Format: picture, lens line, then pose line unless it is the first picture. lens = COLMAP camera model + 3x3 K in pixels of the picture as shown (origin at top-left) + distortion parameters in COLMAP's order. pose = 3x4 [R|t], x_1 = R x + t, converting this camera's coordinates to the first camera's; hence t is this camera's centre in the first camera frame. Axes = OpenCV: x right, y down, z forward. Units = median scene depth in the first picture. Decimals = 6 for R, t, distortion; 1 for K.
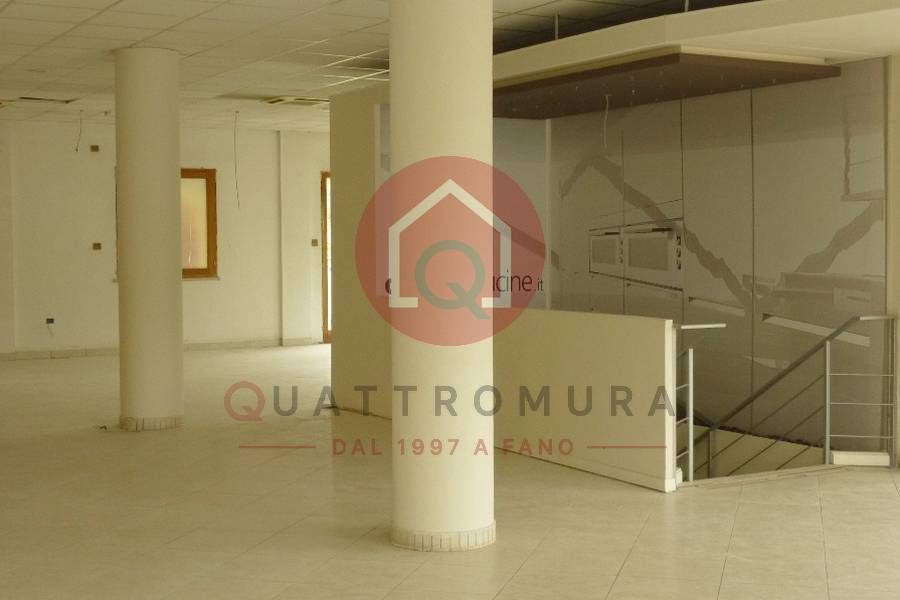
lens RADIAL K [[1281.0, 0, 448.4], [0, 1281.0, 295.6], [0, 0, 1]] dist [-0.017383, 0.000000]
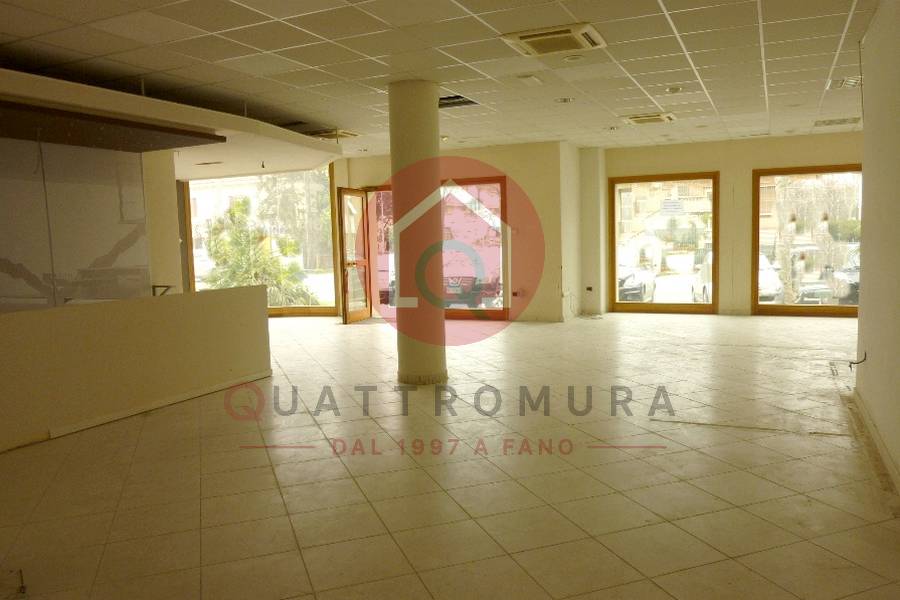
lens RADIAL K [[673.3, 0, 451.1], [0, 673.3, 300.1], [0, 0, 1]] dist [-0.066085, 0.003992]
pose [[-0.573741, -0.056297, 0.817100, -0.646607], [0.064888, 0.991375, 0.113866, -0.042800], [-0.816463, 0.118349, -0.565139, 1.097330]]
